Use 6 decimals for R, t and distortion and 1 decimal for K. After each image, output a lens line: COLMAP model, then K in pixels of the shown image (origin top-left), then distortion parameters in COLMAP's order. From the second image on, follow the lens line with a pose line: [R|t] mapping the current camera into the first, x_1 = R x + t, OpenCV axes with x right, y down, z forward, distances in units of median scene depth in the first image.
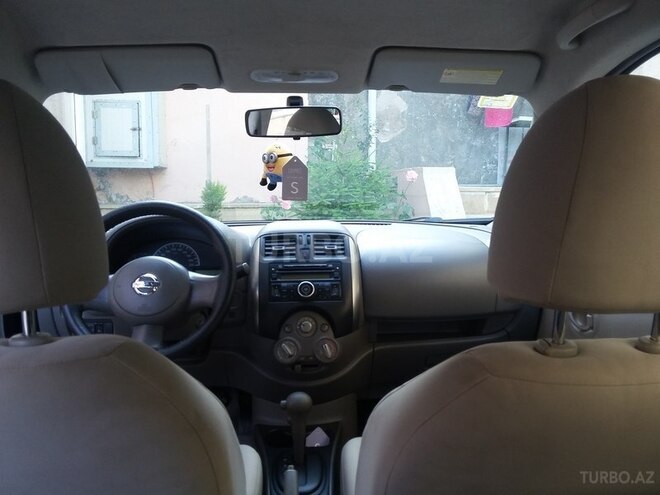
lens RADIAL K [[615.9, 0, 330.0], [0, 615.9, 247.5], [0, 0, 1]] dist [0.055844, -0.000452]
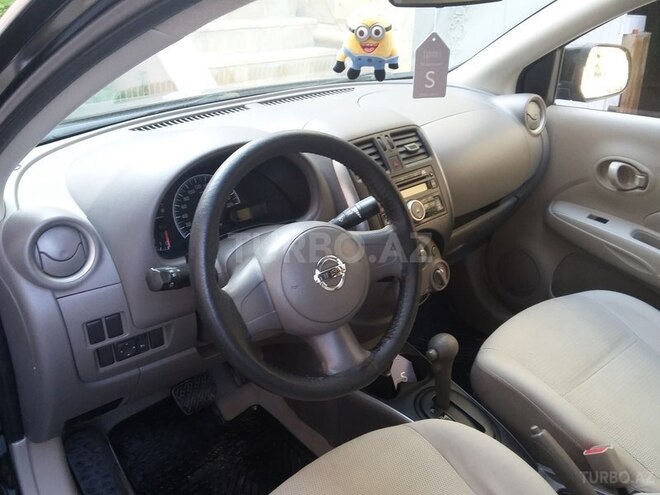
lens RADIAL K [[615.9, 0, 330.0], [0, 615.9, 247.5], [0, 0, 1]] dist [0.055844, -0.000452]
pose [[0.789463, -0.259829, 0.556091, -0.548974], [0.069715, 0.938078, 0.339337, -0.153227], [-0.609826, -0.229127, 0.758692, 0.451944]]
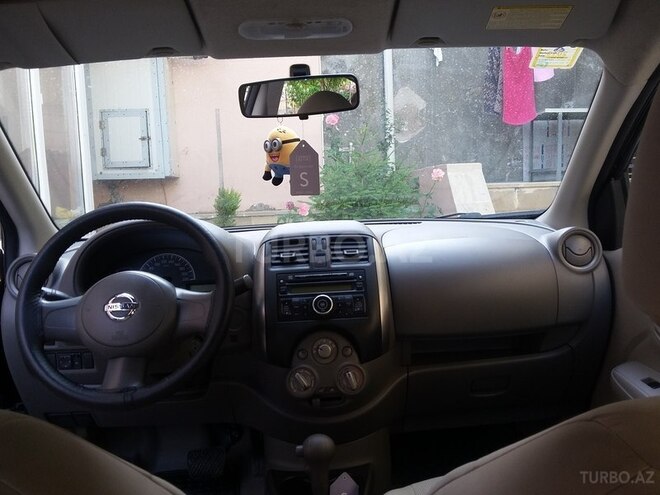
lens RADIAL K [[615.9, 0, 330.0], [0, 615.9, 247.5], [0, 0, 1]] dist [0.055844, -0.000452]
pose [[0.998729, -0.037453, -0.033723, 0.000858], [0.037072, 0.999242, -0.011865, 0.002658], [0.034141, 0.010600, 0.999361, 0.180602]]
